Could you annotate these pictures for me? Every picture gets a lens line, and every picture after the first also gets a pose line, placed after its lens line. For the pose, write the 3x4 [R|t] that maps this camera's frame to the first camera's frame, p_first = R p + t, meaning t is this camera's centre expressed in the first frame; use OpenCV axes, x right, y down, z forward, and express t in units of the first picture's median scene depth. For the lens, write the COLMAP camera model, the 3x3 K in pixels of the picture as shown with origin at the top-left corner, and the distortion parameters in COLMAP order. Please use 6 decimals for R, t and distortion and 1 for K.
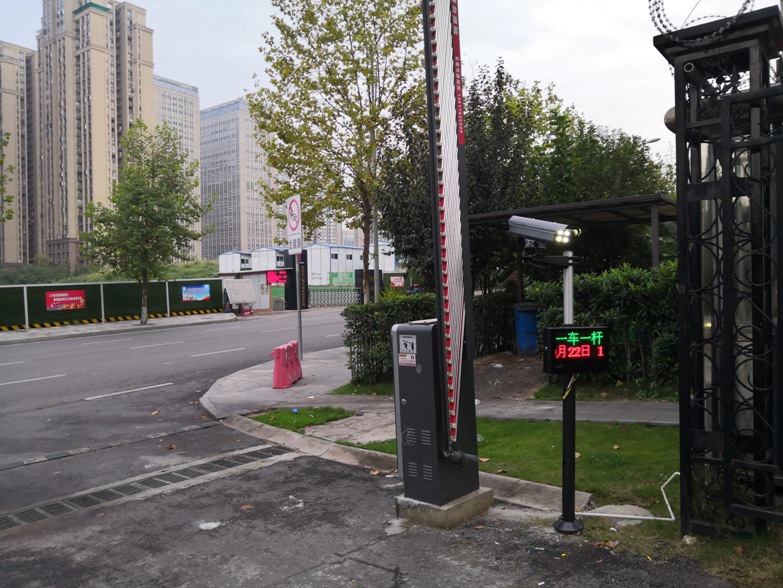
lens RADIAL K [[618.5, 0, 391.5], [0, 618.5, 294.0], [0, 0, 1]] dist [-0.020201, 0.041626]
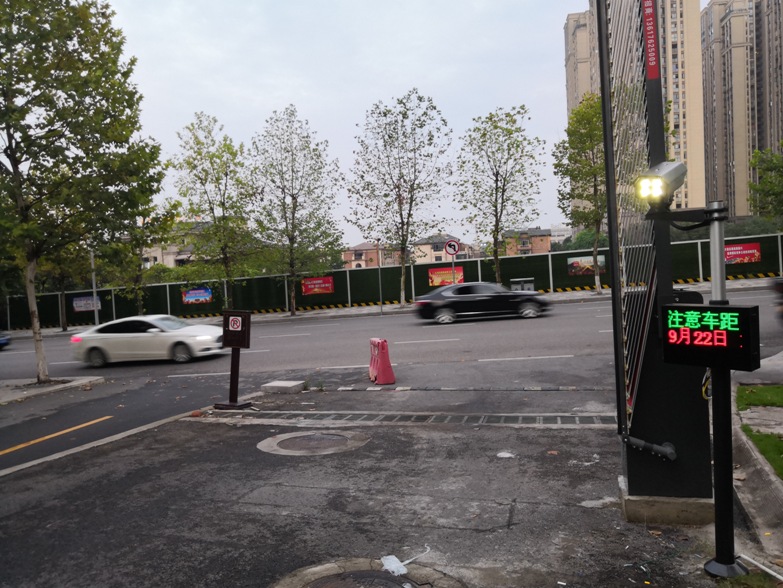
lens RADIAL K [[618.5, 0, 391.5], [0, 618.5, 294.0], [0, 0, 1]] dist [-0.020201, 0.041626]
pose [[0.464158, 0.037043, -0.884978, 0.575044], [0.032483, 0.997741, 0.058801, -0.011398], [0.885157, -0.056040, 0.461906, 0.238903]]
